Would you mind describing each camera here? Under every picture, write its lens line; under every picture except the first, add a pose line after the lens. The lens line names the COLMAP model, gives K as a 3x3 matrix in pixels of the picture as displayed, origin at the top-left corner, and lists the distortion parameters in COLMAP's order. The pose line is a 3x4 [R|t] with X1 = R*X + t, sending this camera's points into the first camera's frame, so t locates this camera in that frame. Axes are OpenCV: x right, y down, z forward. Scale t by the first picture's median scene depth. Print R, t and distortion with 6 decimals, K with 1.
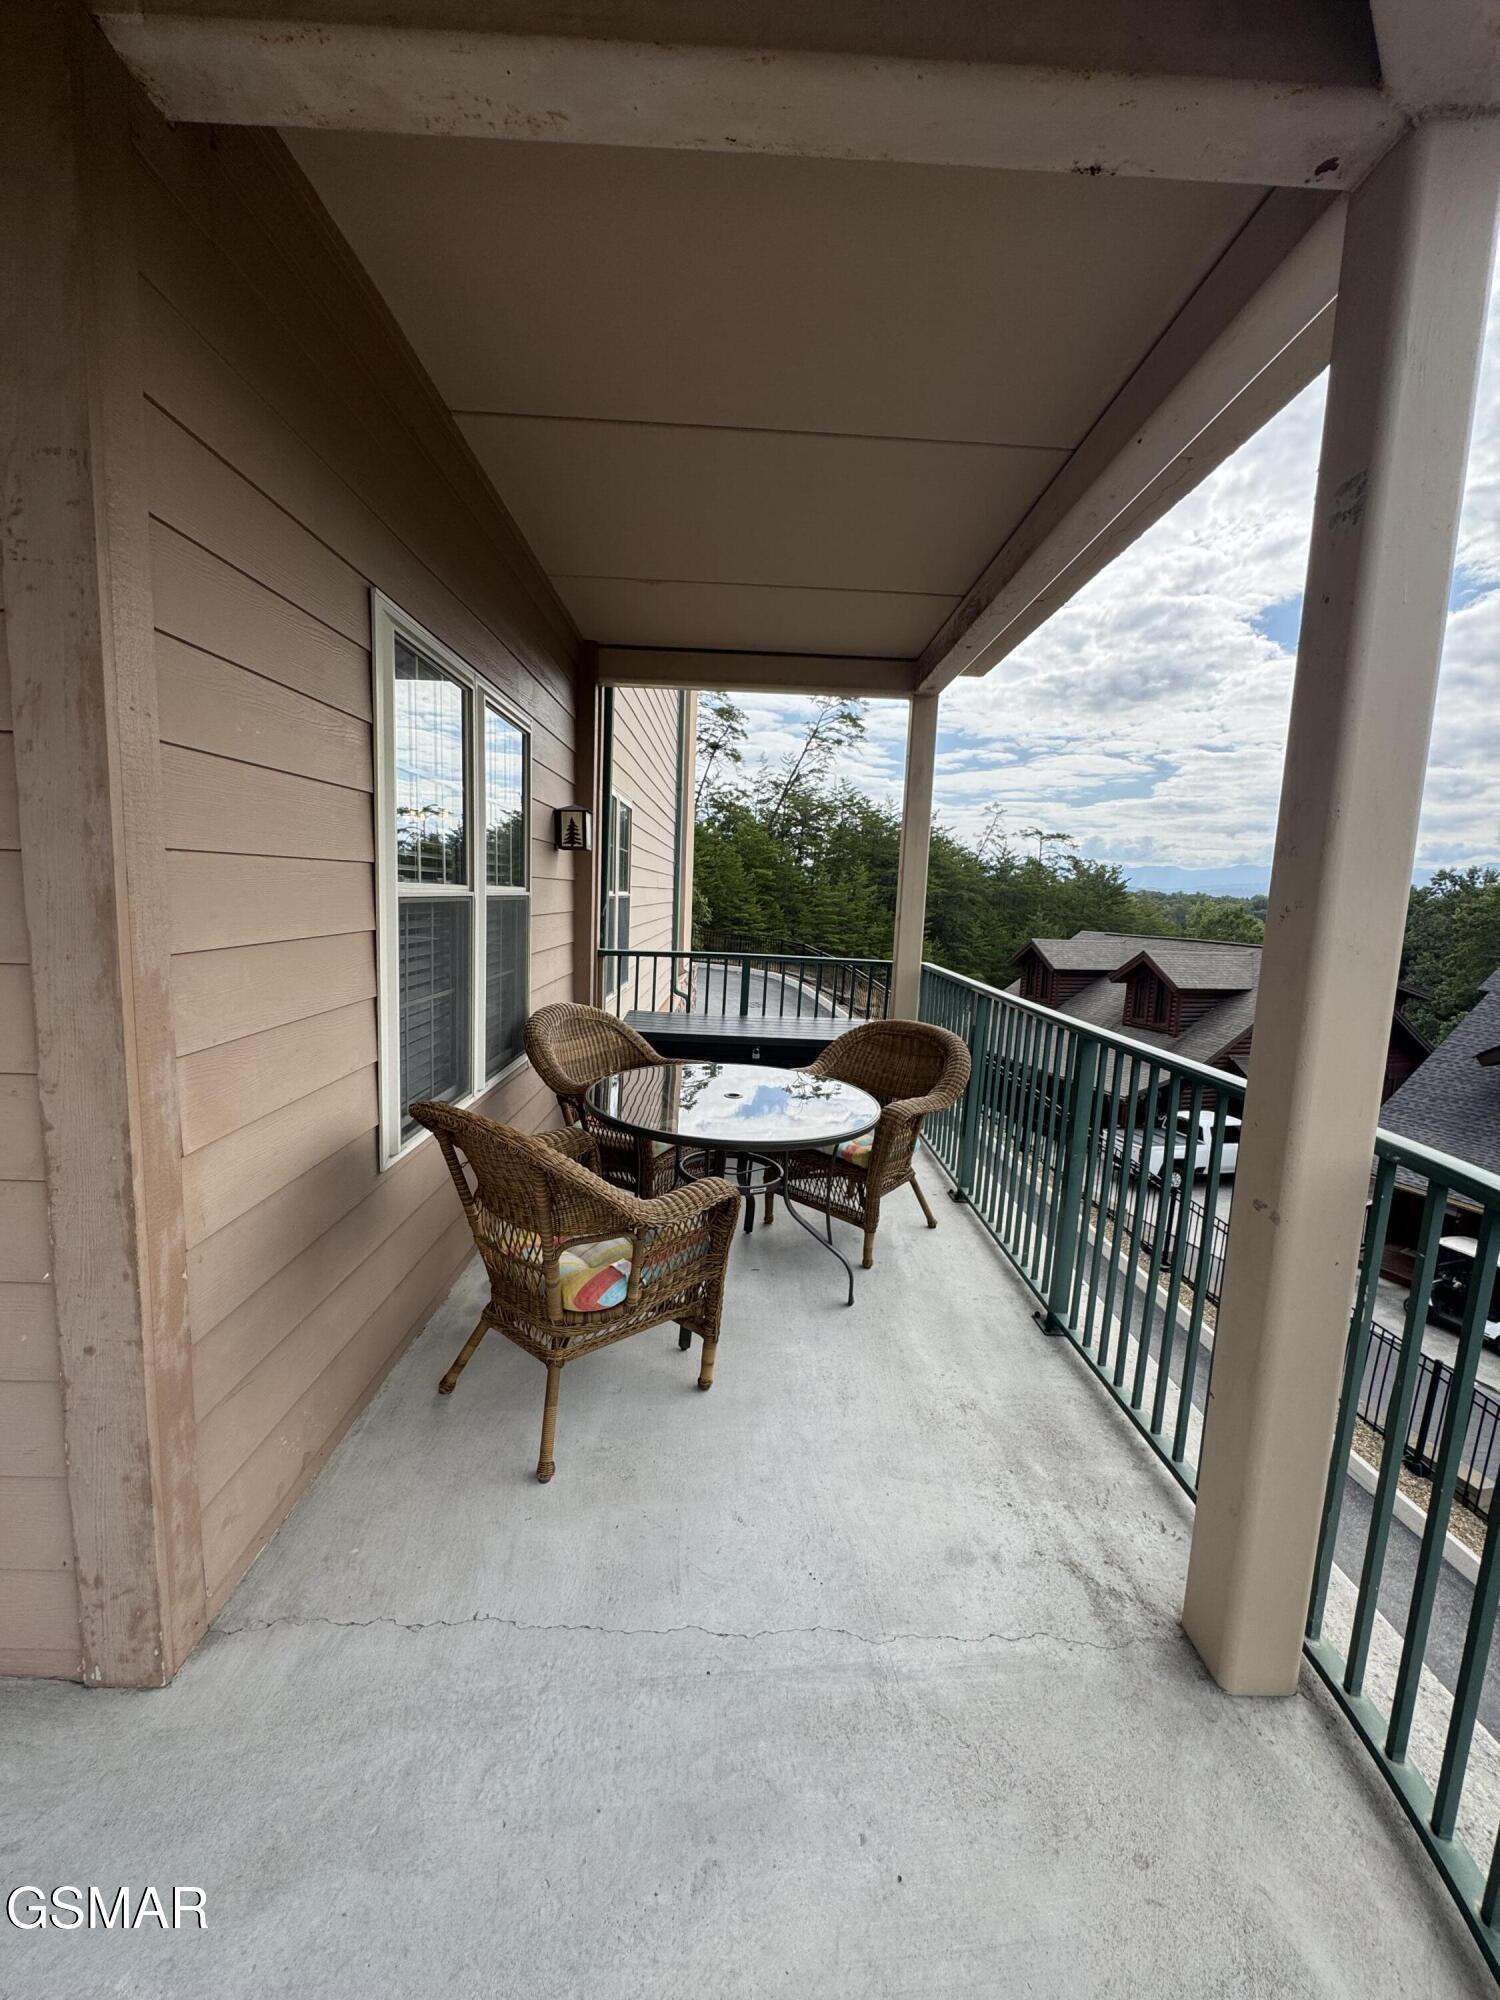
lens RADIAL K [[797.5, 0, 751.5], [0, 797.5, 996.8], [0, 0, 1]] dist [-0.002815, 0.000016]
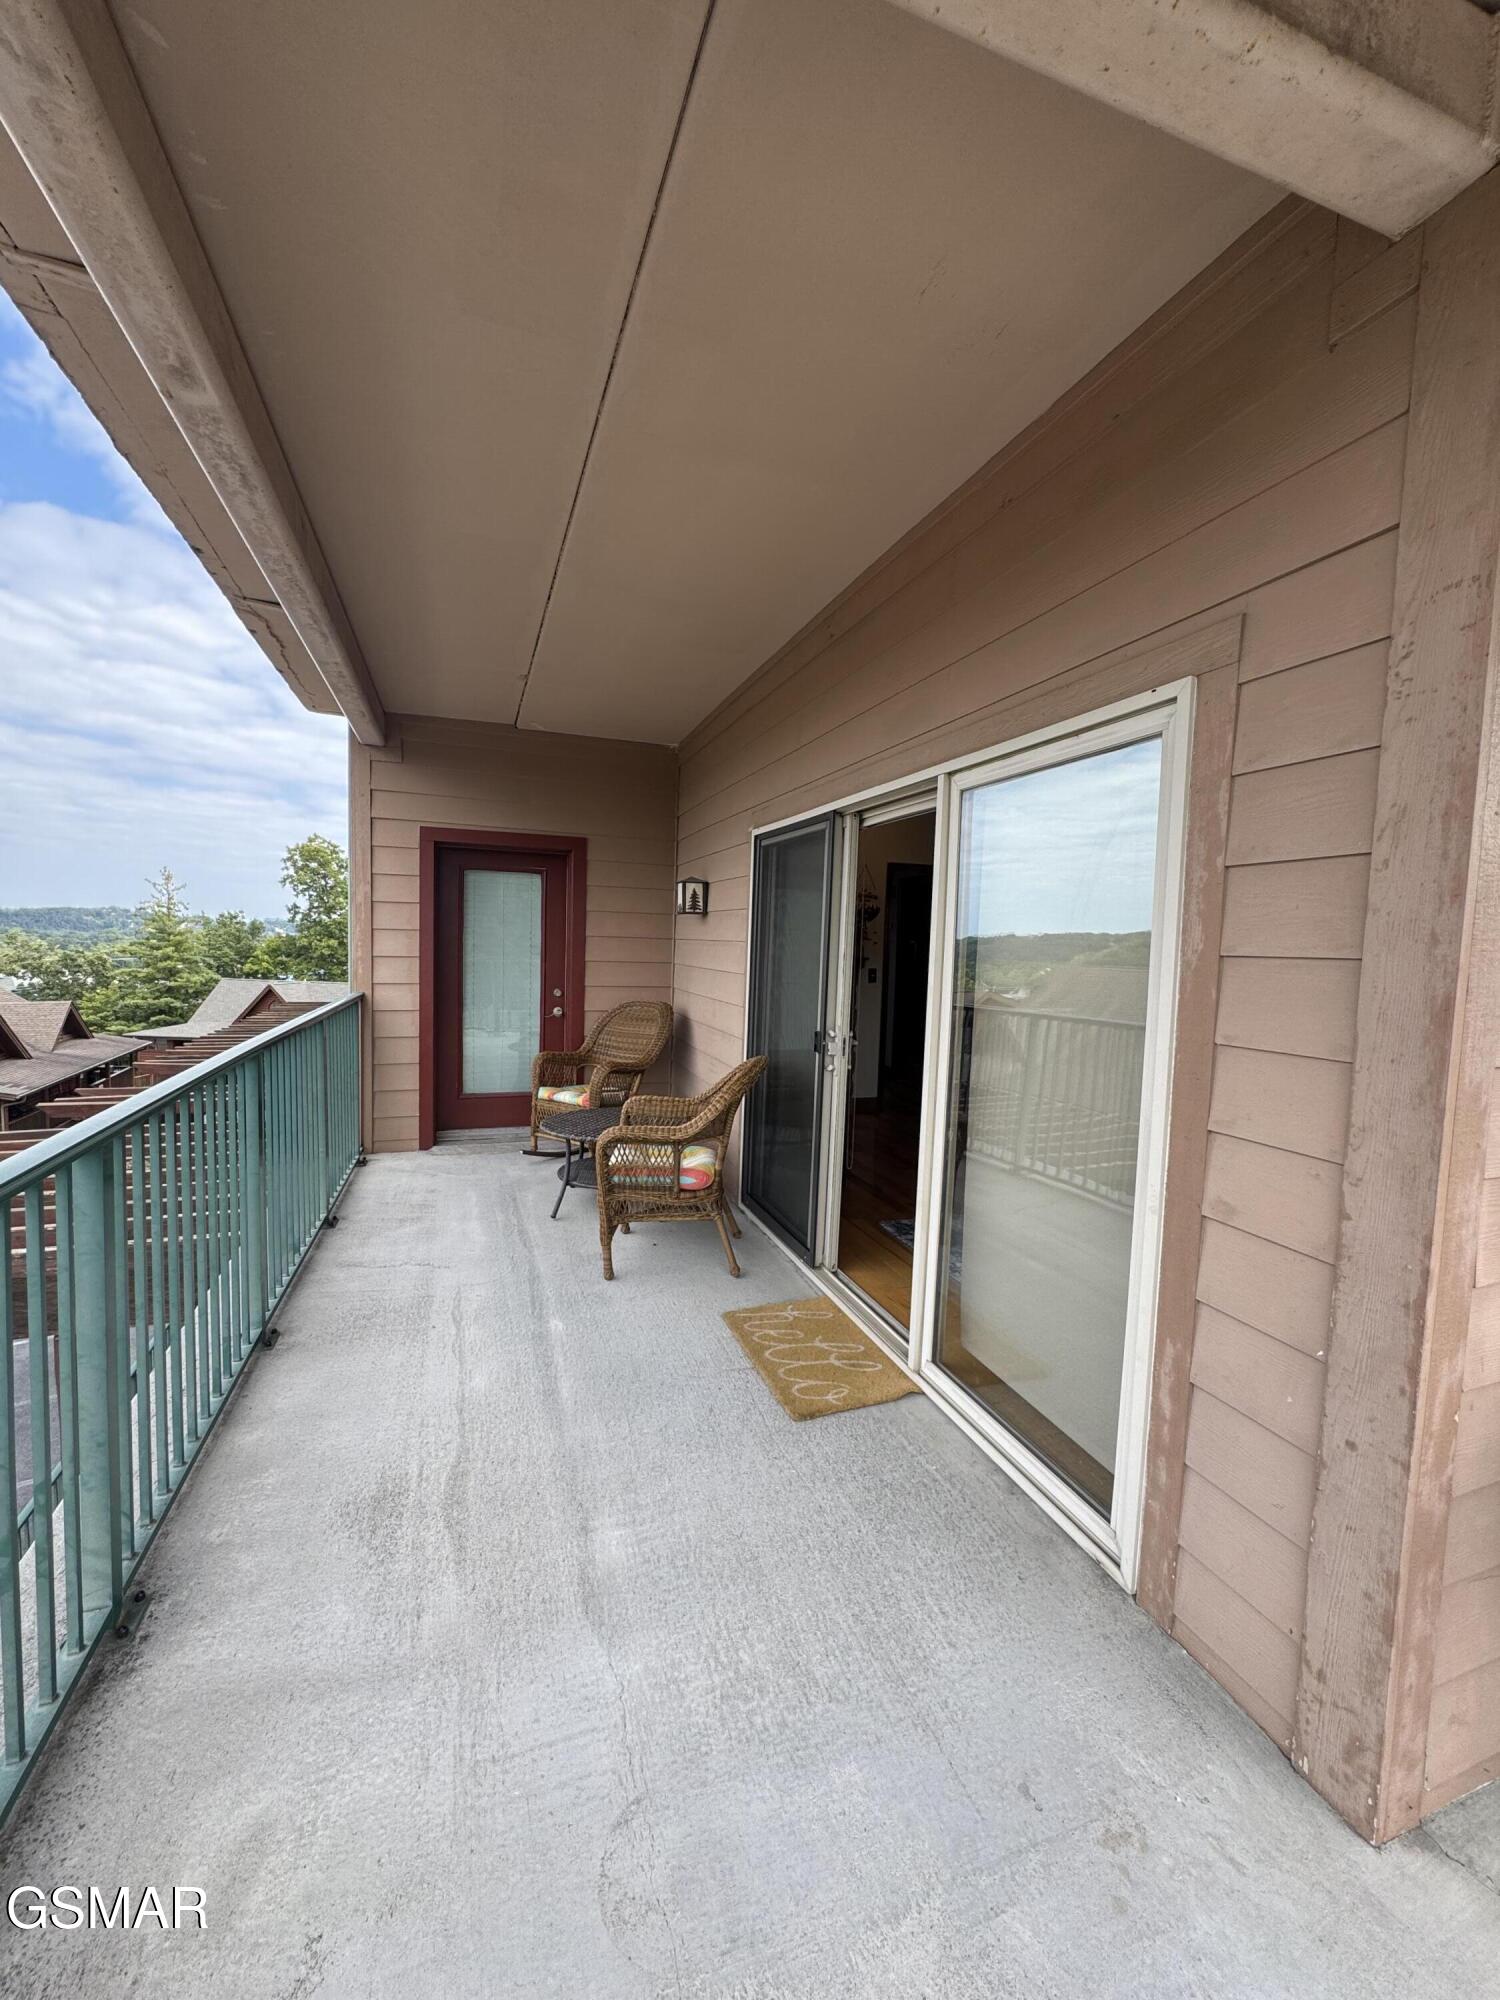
lens RADIAL K [[797.5, 0, 751.5], [0, 797.5, 996.8], [0, 0, 1]] dist [-0.002815, 0.000016]
pose [[0.321797, 0.036679, -0.946098, -0.143015], [-0.139719, 0.990149, -0.009136, -0.005997], [0.936443, 0.135127, 0.323752, -0.126171]]
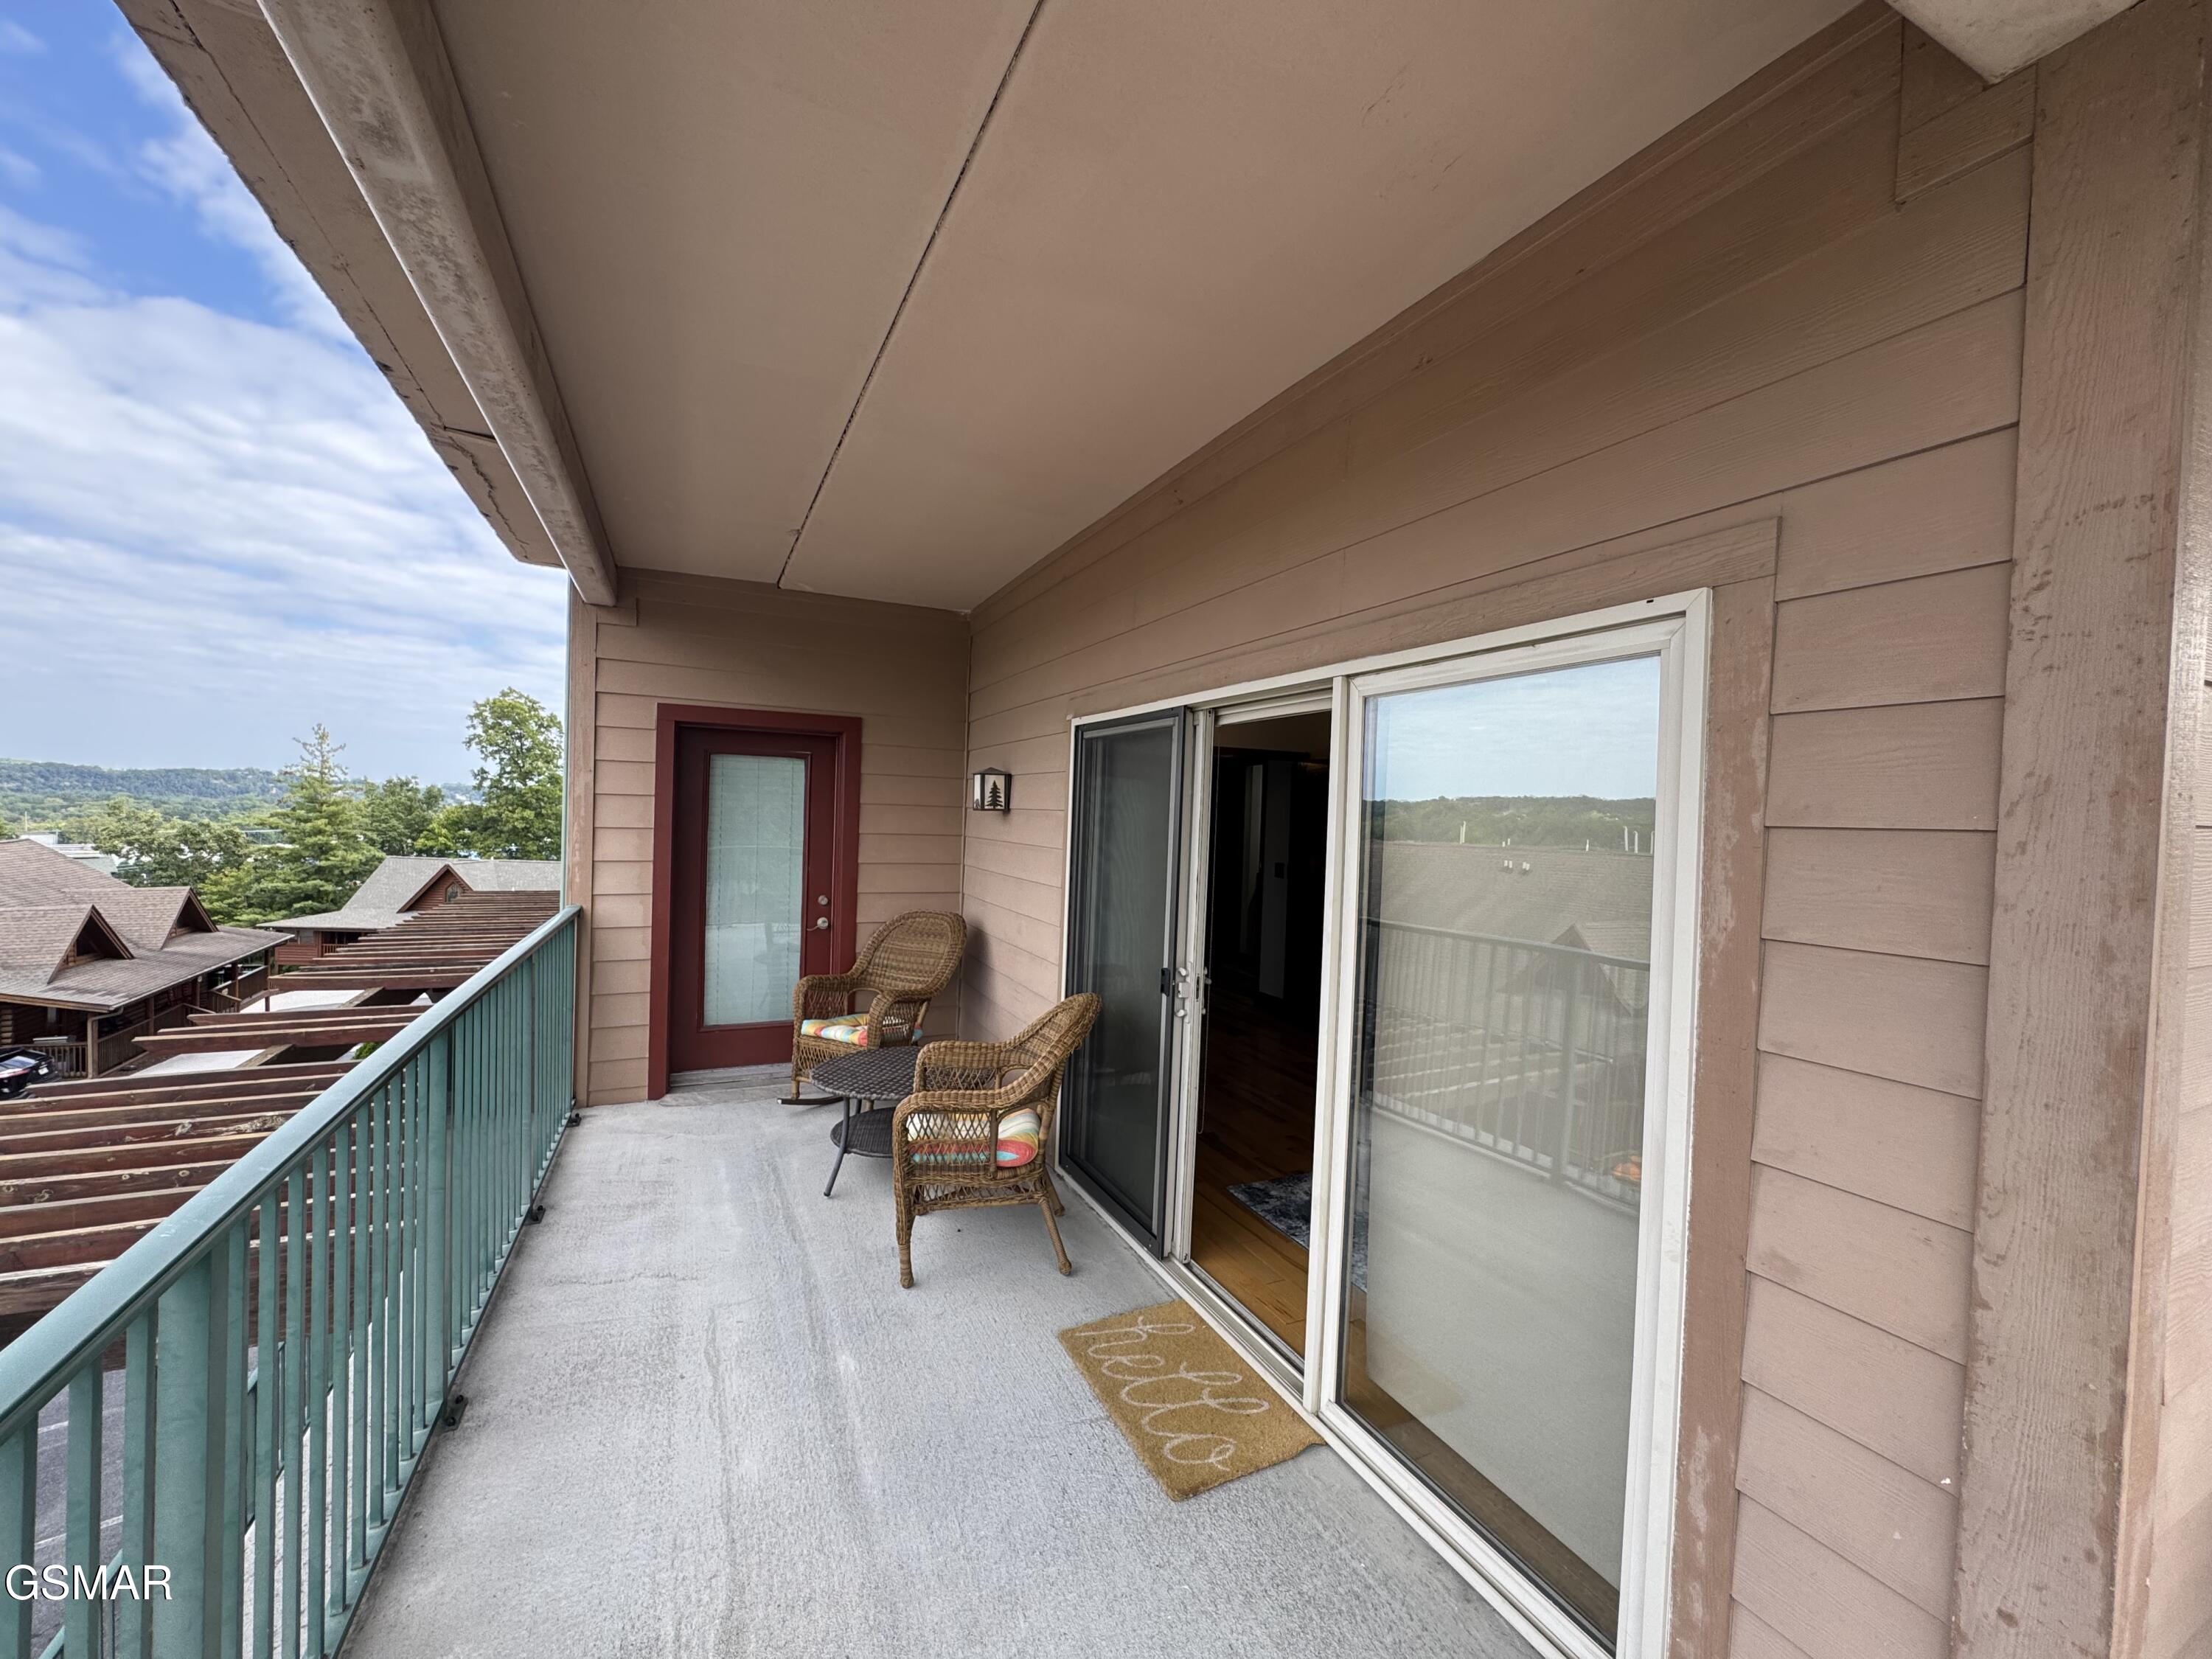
lens RADIAL K [[882.1, 0, 1100.8], [0, 882.1, 829.3], [0, 0, 1]] dist [-0.002815, 0.000016]
pose [[0.409723, -0.009330, -0.912162, -0.425691], [-0.134075, 0.988472, -0.070334, -0.129708], [0.902303, 0.151115, 0.403749, -0.244016]]
